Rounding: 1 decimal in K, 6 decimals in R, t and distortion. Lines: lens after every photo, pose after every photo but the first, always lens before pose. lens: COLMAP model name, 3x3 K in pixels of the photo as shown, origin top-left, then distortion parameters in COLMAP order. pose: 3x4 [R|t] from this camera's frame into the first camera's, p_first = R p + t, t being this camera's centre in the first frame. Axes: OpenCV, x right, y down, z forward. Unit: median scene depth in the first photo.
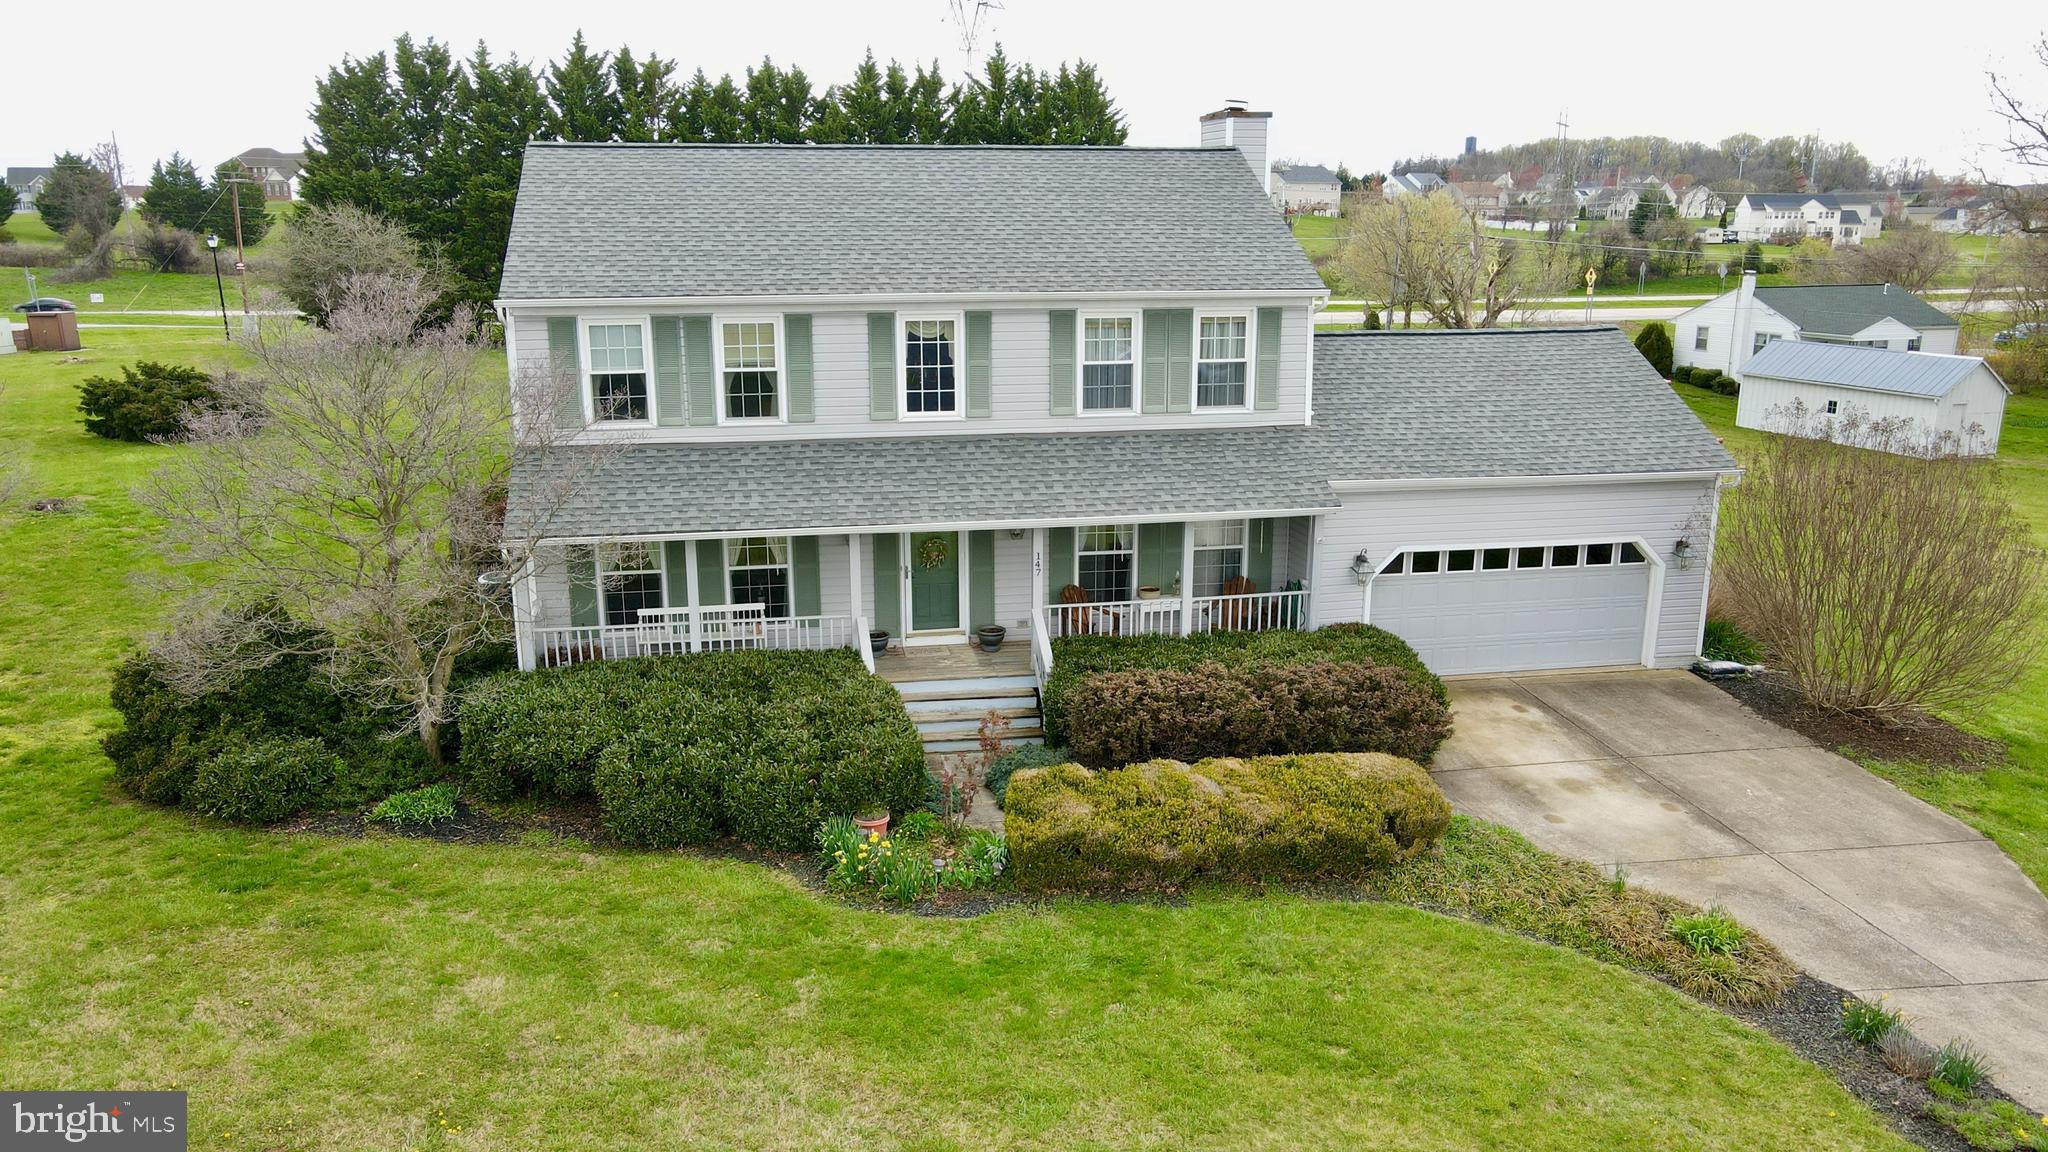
lens RADIAL K [[1522.1, 0, 1024.8], [0, 1522.1, 586.2], [0, 0, 1]] dist [0.000429, 0.026686]
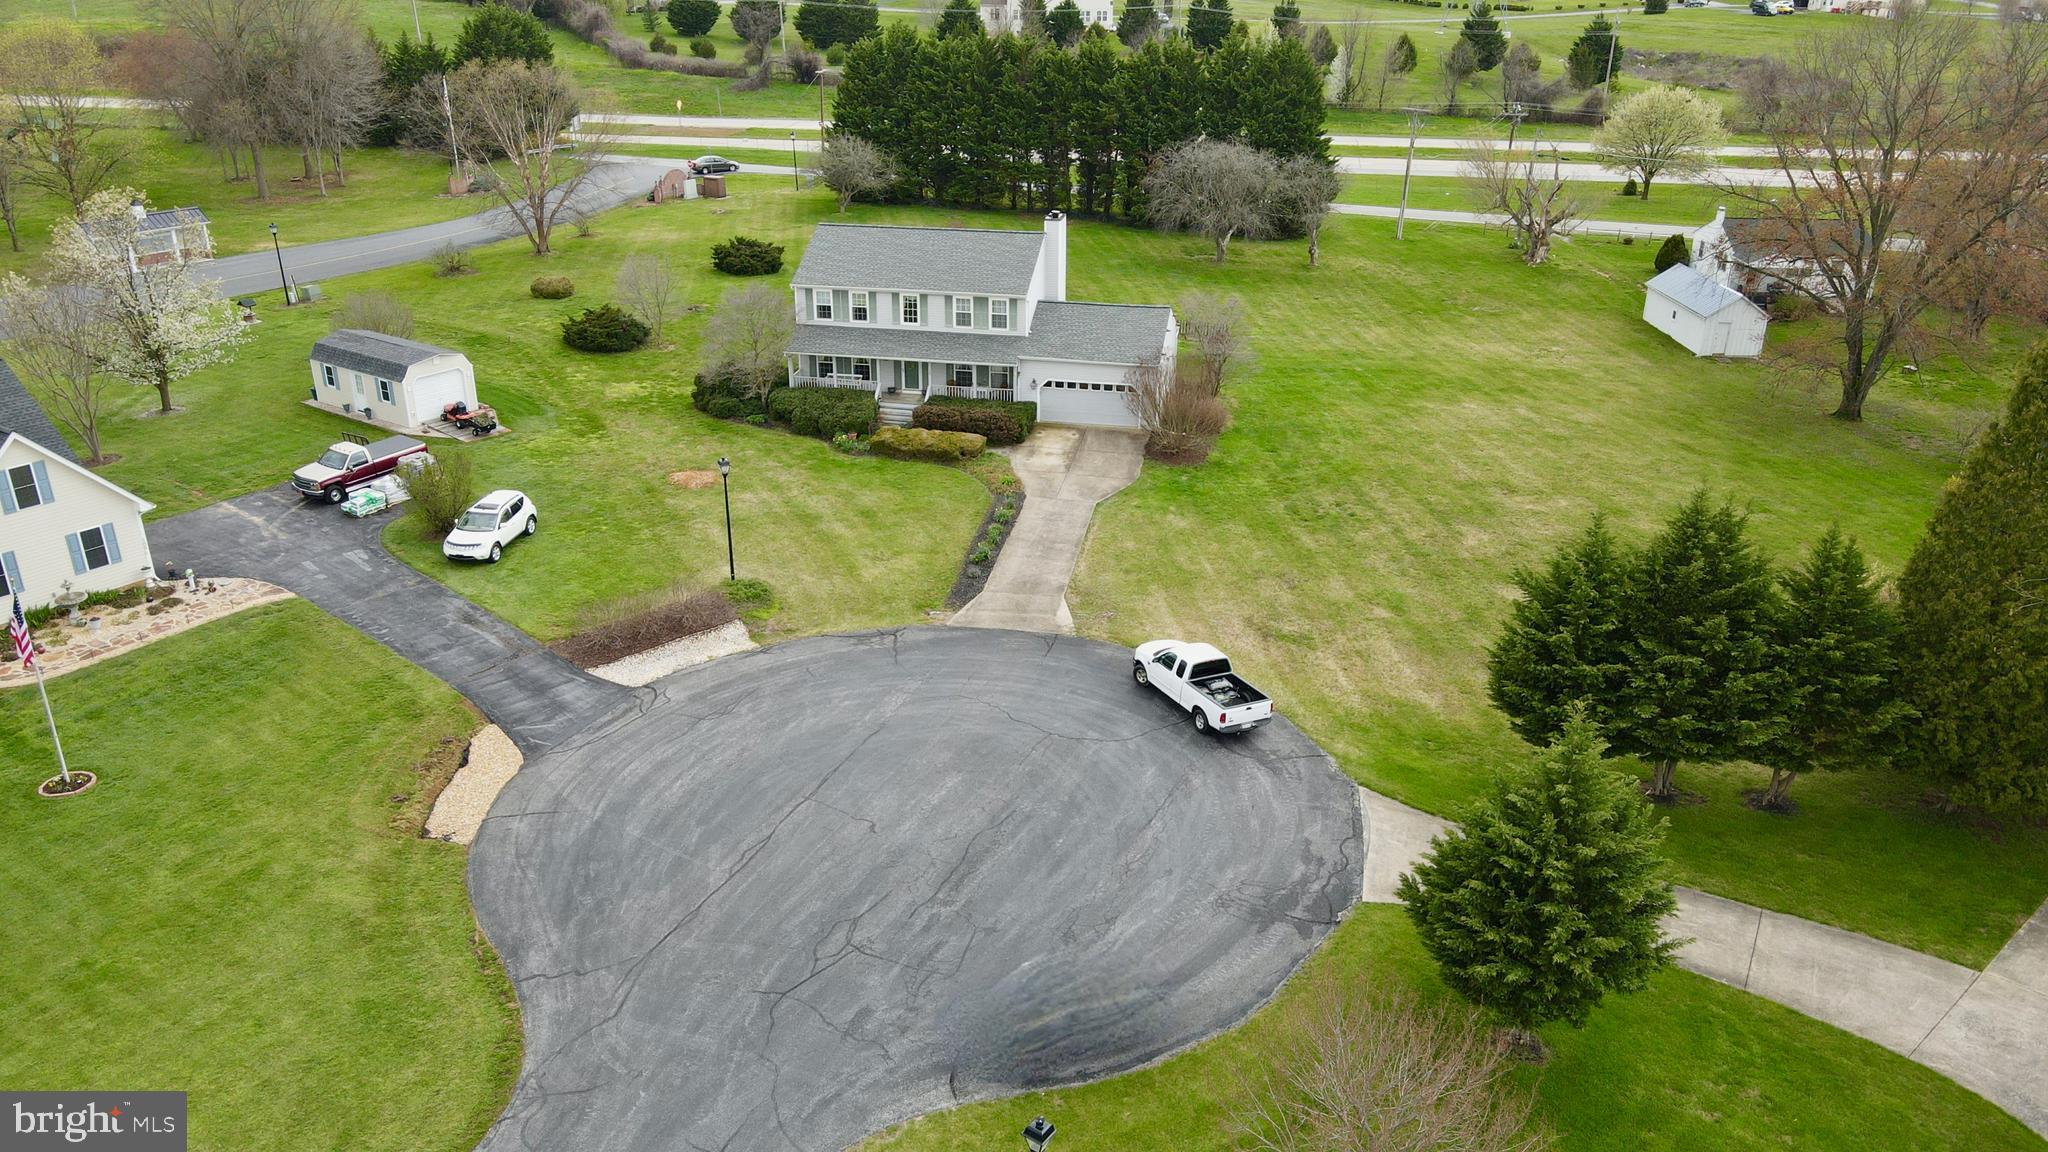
lens RADIAL K [[1524.2, 0, 1023.0], [0, 1524.2, 592.1], [0, 0, 1]] dist [-0.012761, 0.044731]
pose [[0.922398, 0.157830, -0.352522, 1.435782], [-0.096814, 0.978040, 0.184565, -0.178104], [0.373911, -0.136113, 0.917423, -2.046374]]
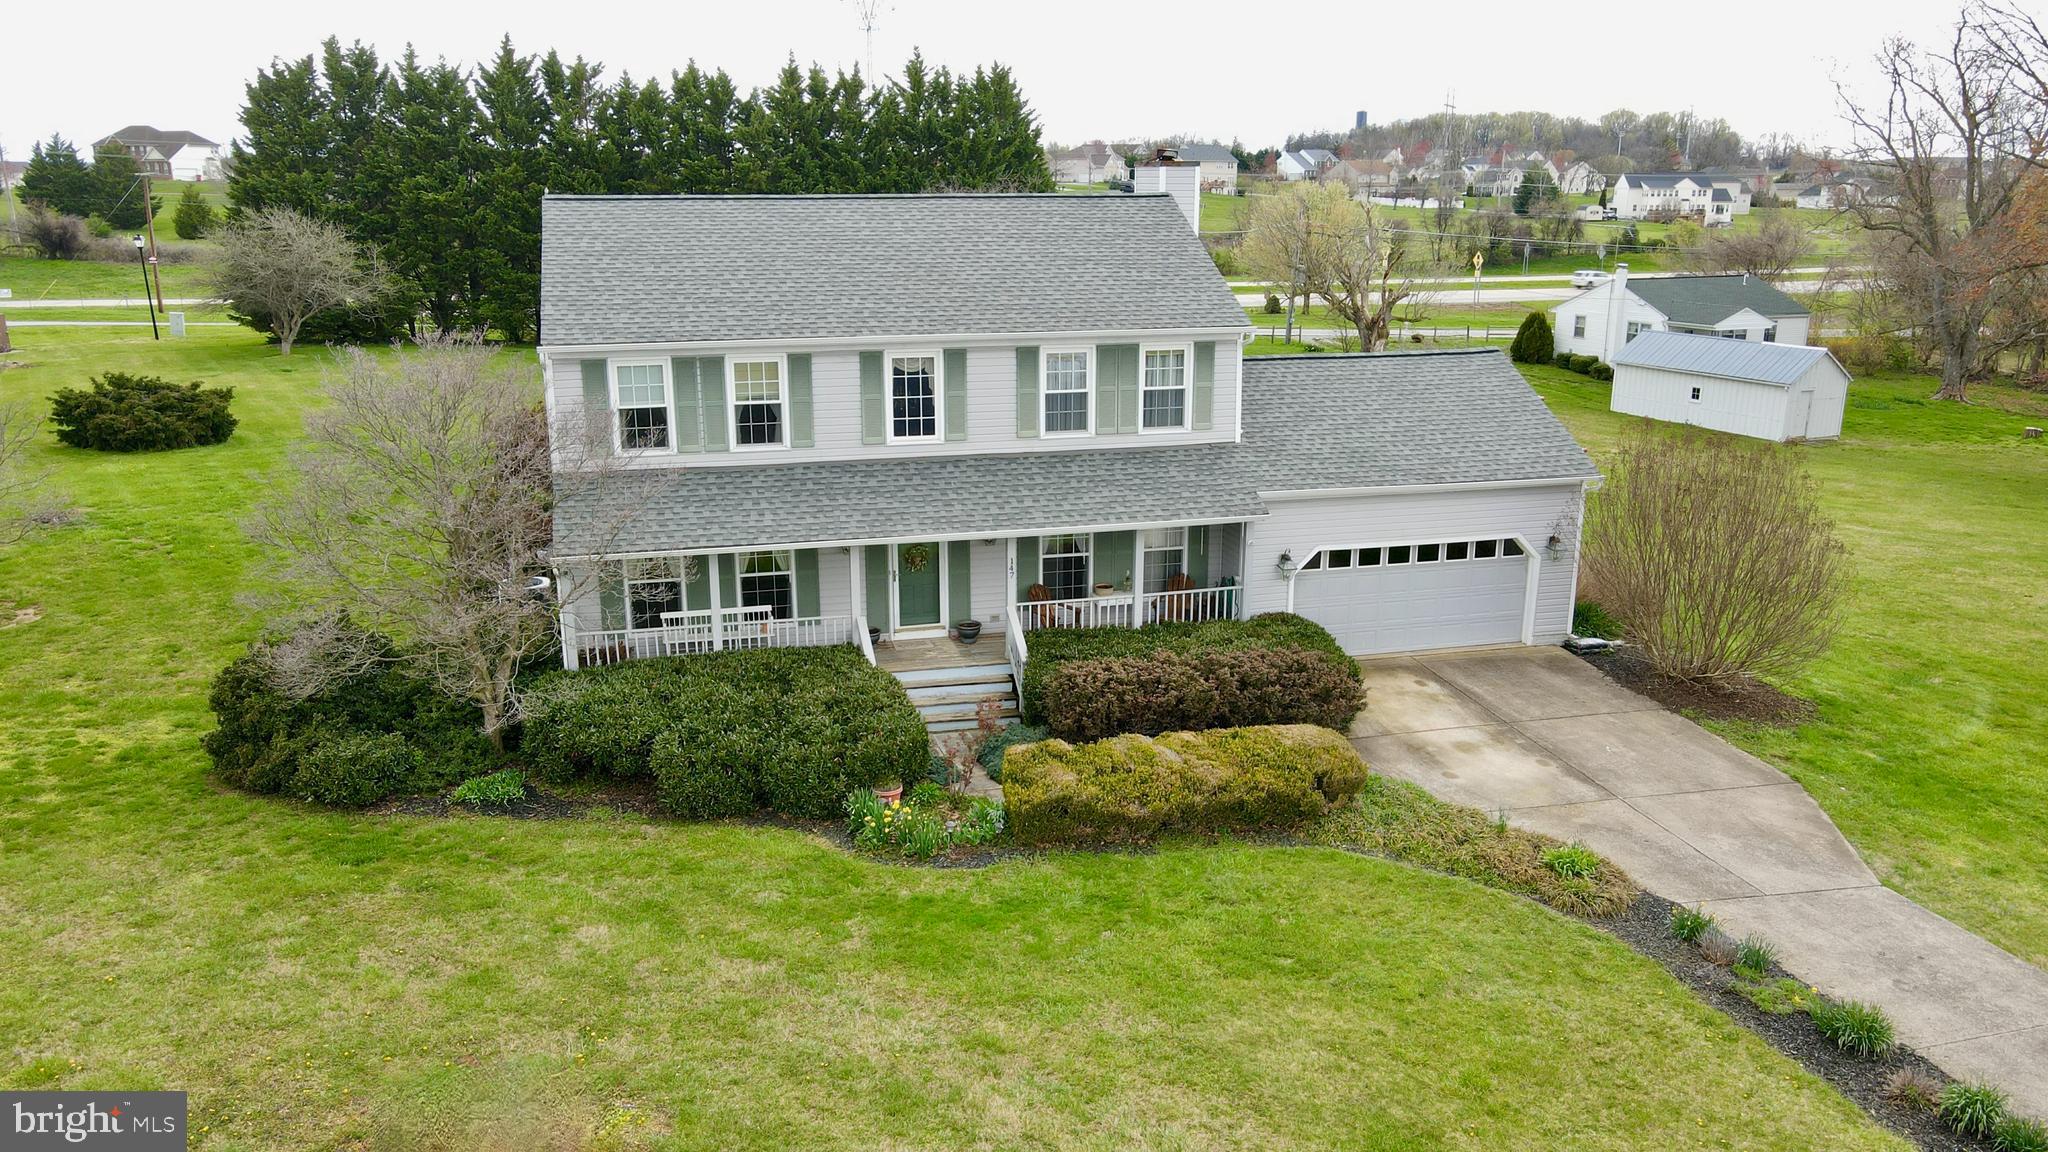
lens RADIAL K [[1522.1, 0, 1024.8], [0, 1522.1, 586.2], [0, 0, 1]] dist [0.000429, 0.026686]
pose [[0.997815, -0.017686, 0.063655, -0.054088], [0.016598, 0.999708, 0.017579, -0.020353], [-0.063947, -0.016485, 0.997817, -0.154326]]
